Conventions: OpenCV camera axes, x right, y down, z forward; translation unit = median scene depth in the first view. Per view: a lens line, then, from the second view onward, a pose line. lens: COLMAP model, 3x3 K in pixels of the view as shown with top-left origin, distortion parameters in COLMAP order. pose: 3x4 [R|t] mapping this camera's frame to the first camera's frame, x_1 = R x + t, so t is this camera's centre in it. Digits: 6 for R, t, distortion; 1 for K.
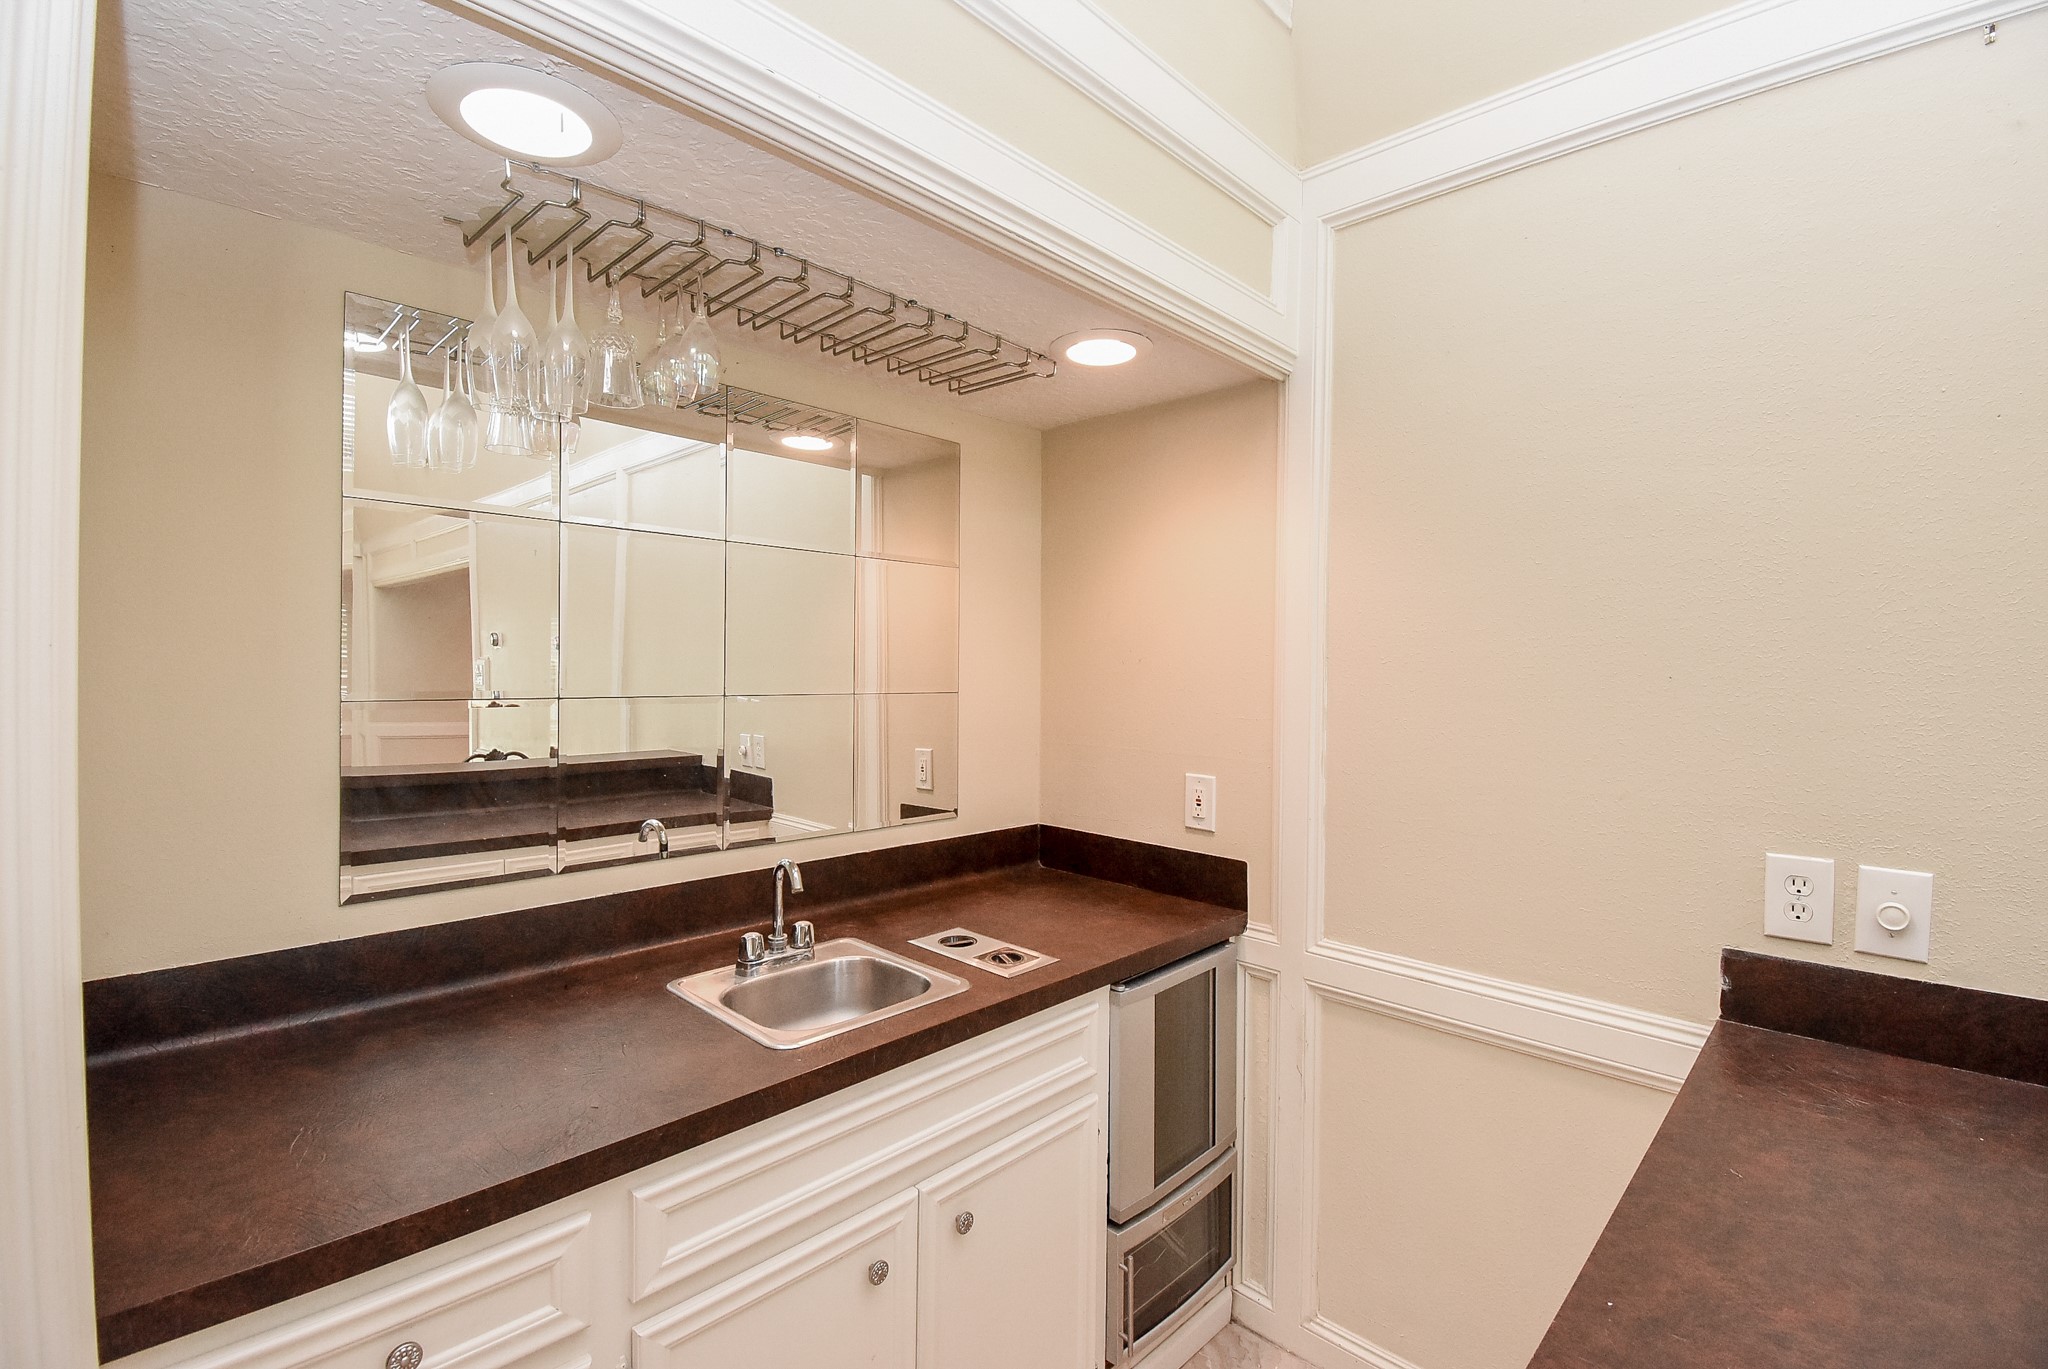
lens RADIAL K [[903.5, 0, 1020.1], [0, 903.5, 675.1], [0, 0, 1]] dist [0.022695, -0.026600]
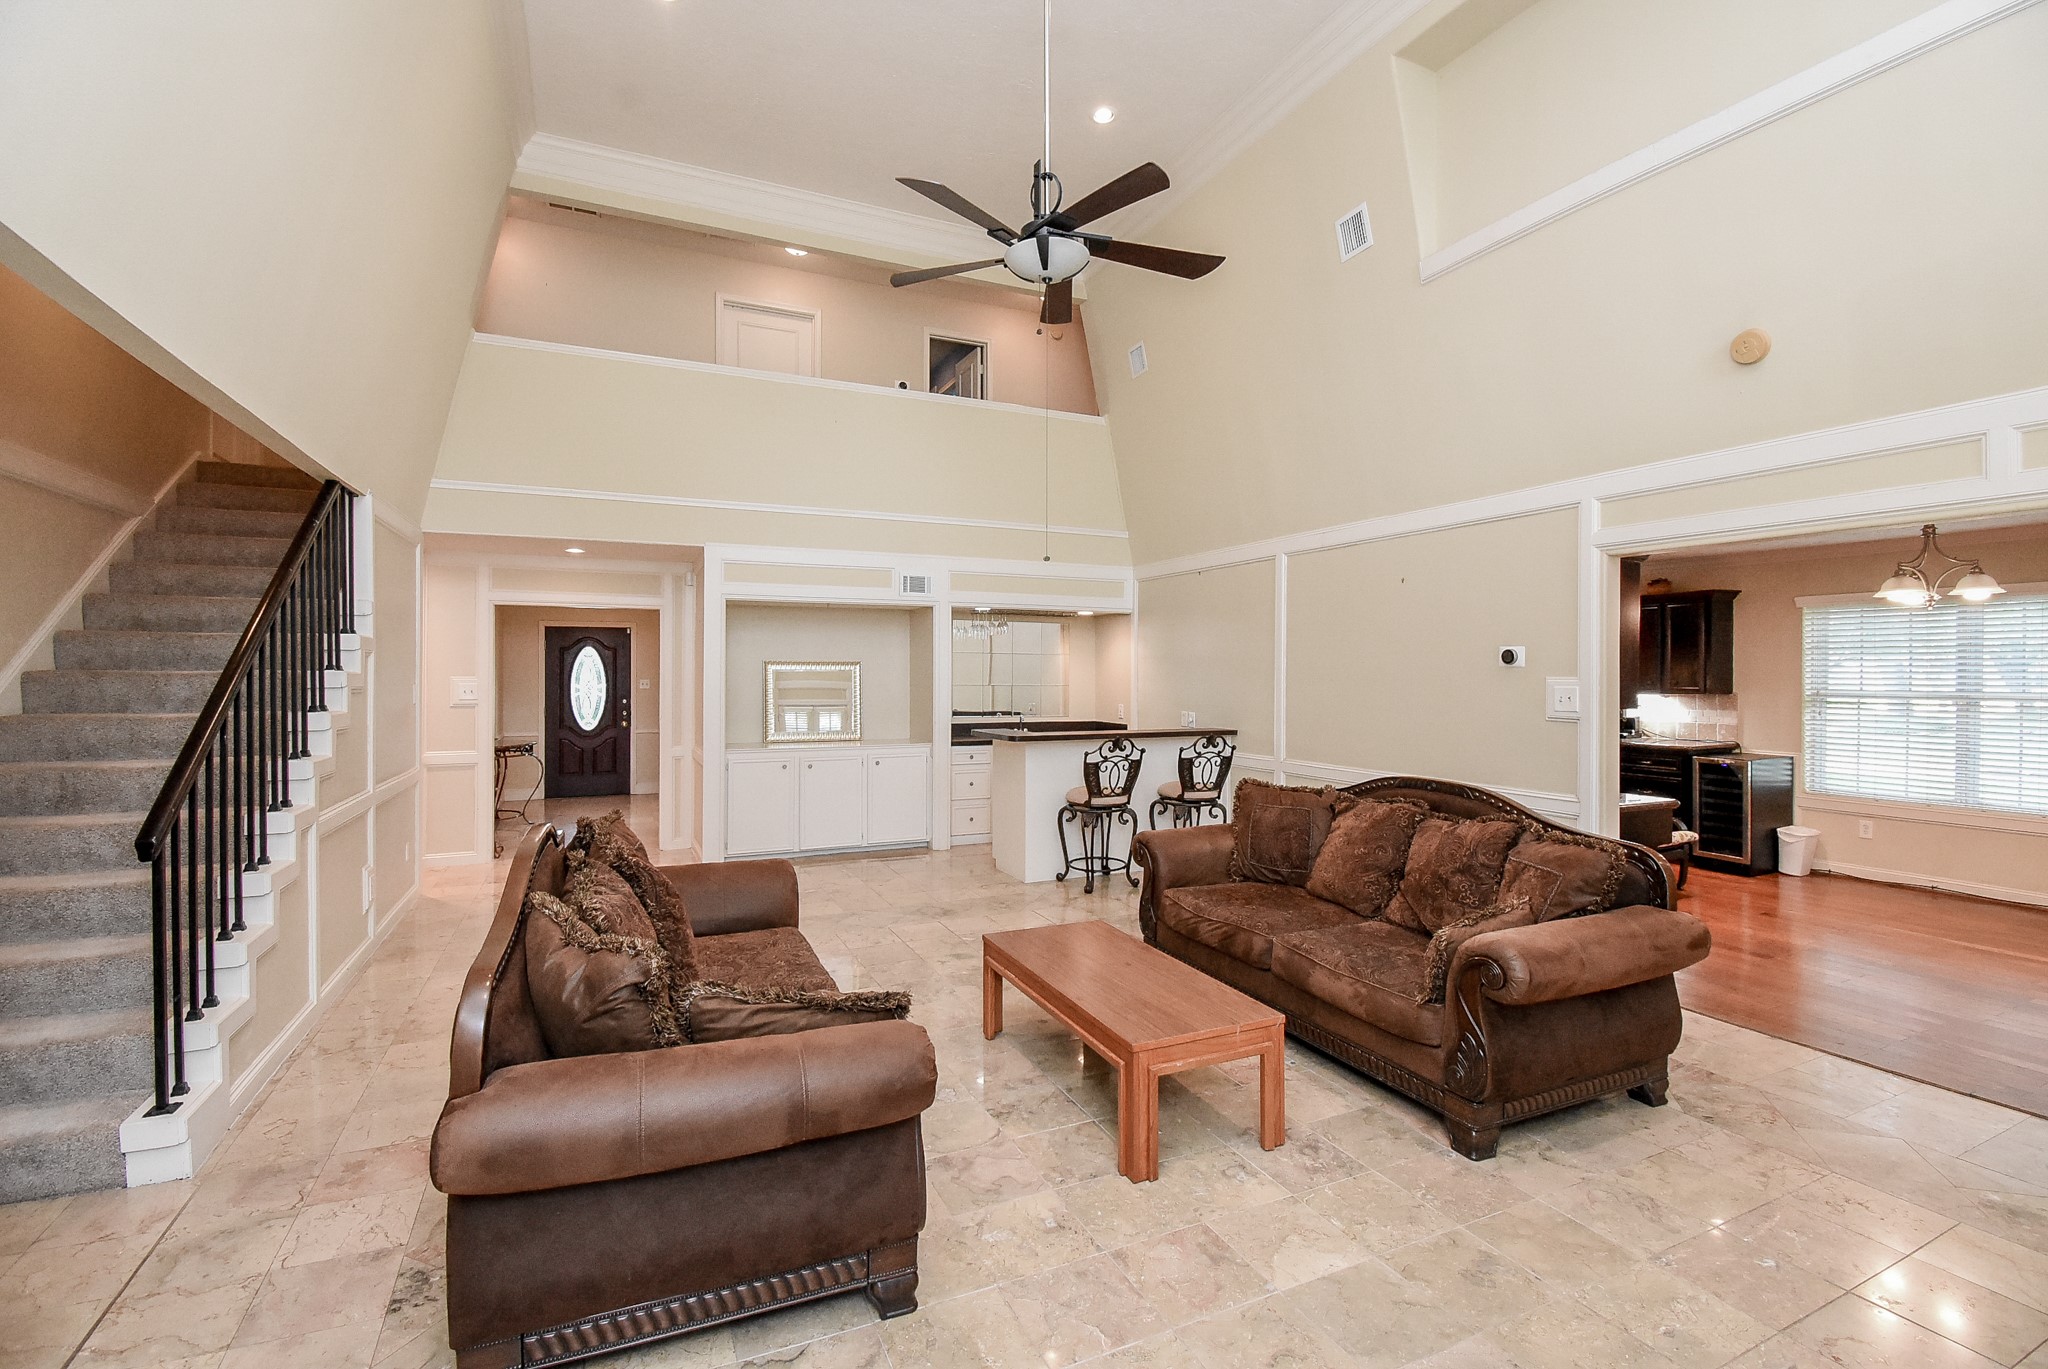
lens RADIAL K [[903.5, 0, 1020.1], [0, 903.5, 675.1], [0, 0, 1]] dist [0.022695, -0.026600]
pose [[0.931147, -0.002740, -0.364634, 1.443030], [-0.004518, 0.999808, -0.019051, 0.063546], [0.364617, 0.019387, 0.930956, -3.396640]]
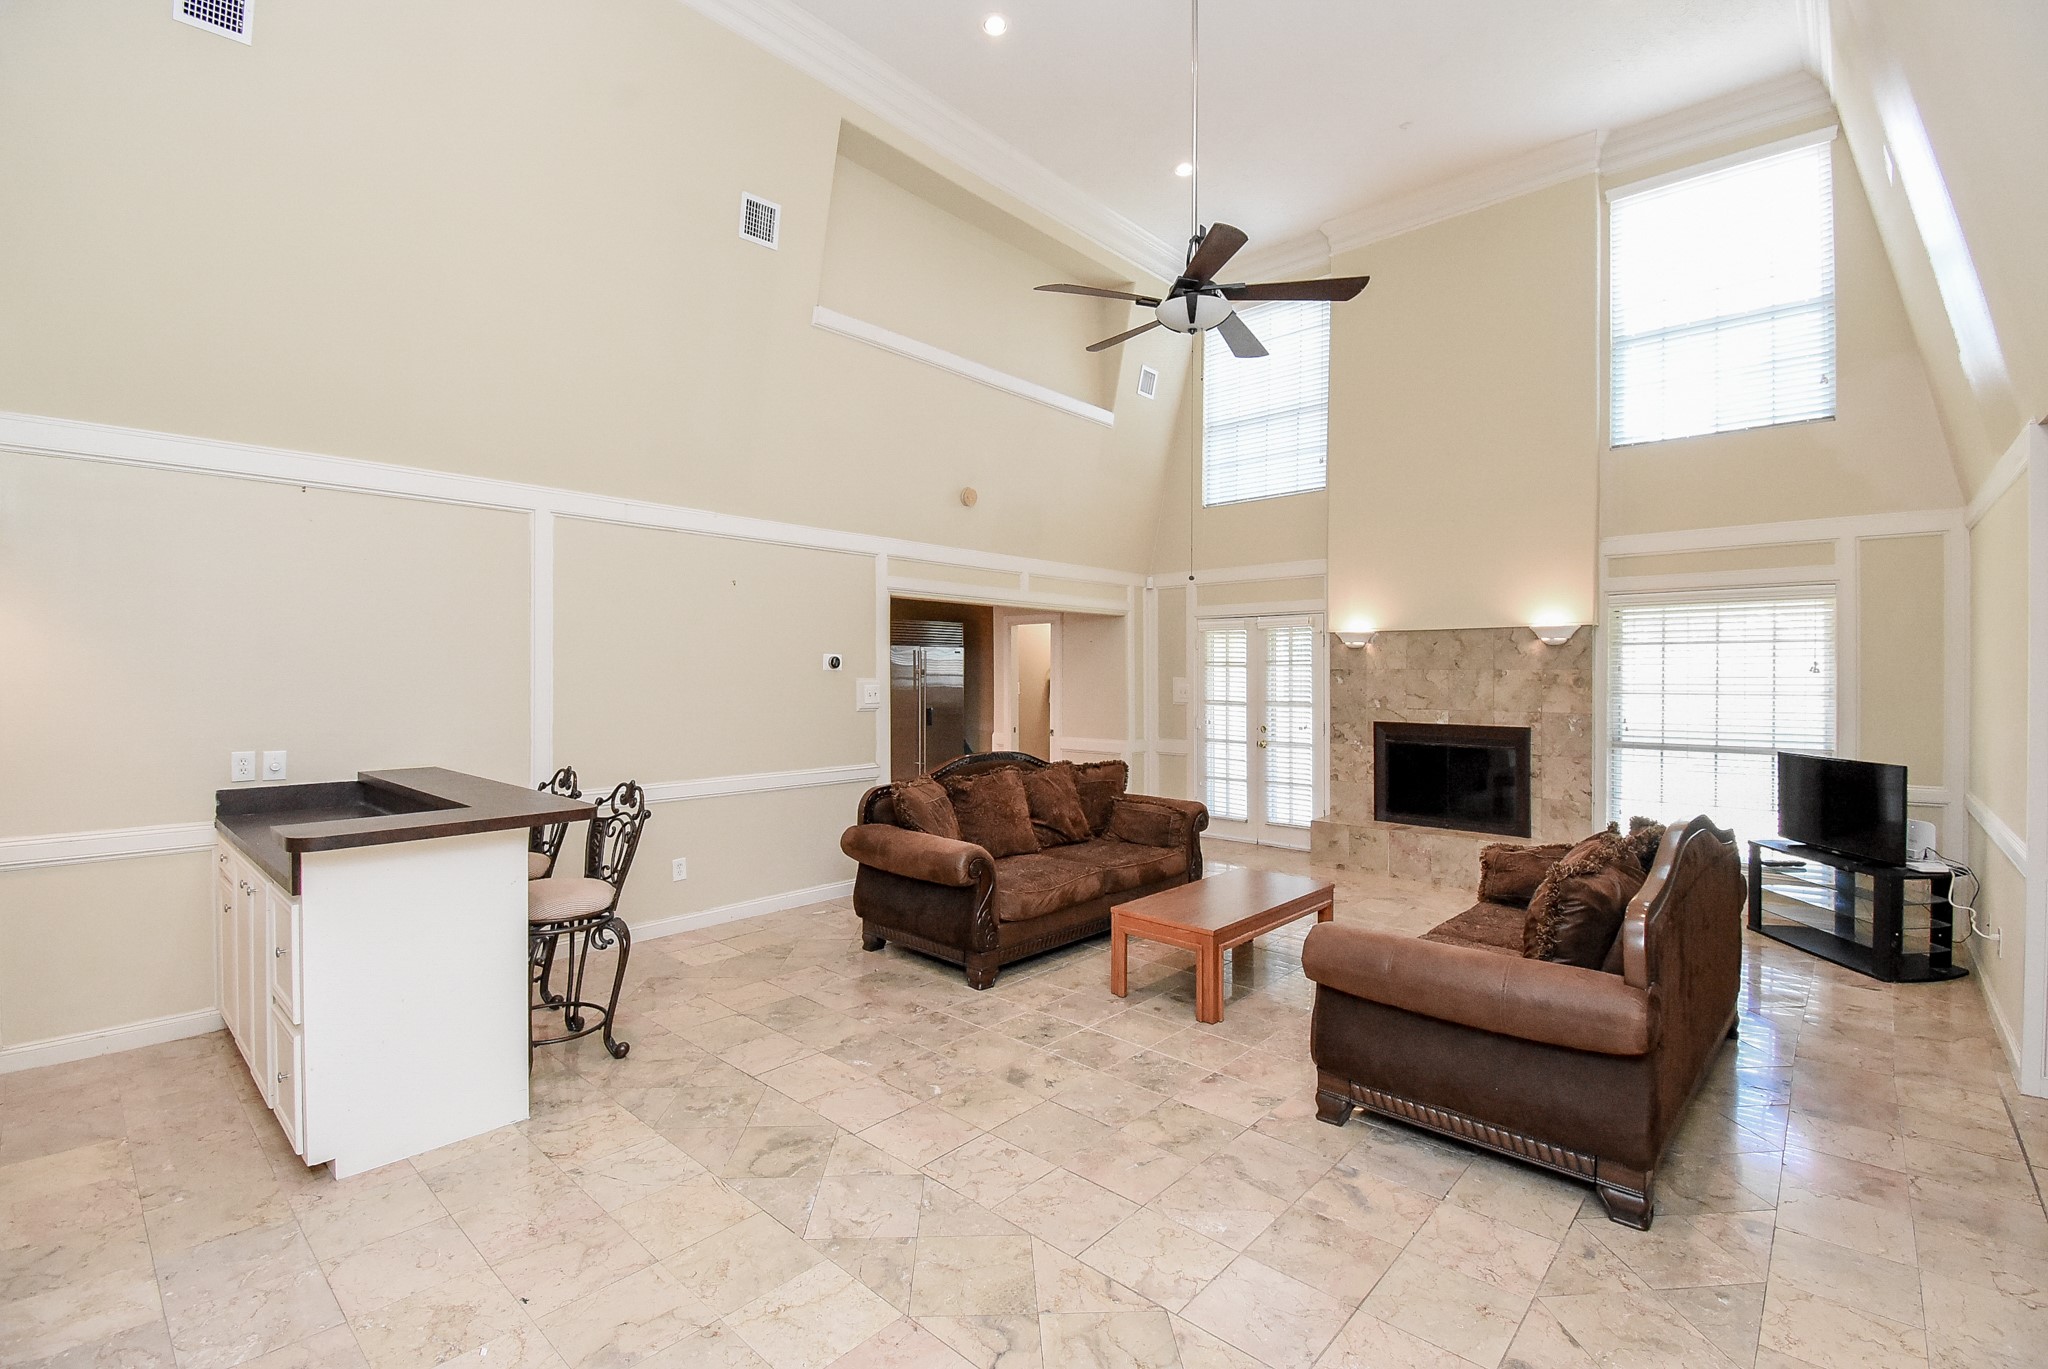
lens RADIAL K [[903.5, 0, 1020.1], [0, 903.5, 675.1], [0, 0, 1]] dist [0.022695, -0.026600]
pose [[-0.031707, -0.008964, 0.999457, -1.501499], [0.019034, 0.999773, 0.009570, -0.018916], [-0.999316, 0.019327, -0.031530, -0.993871]]
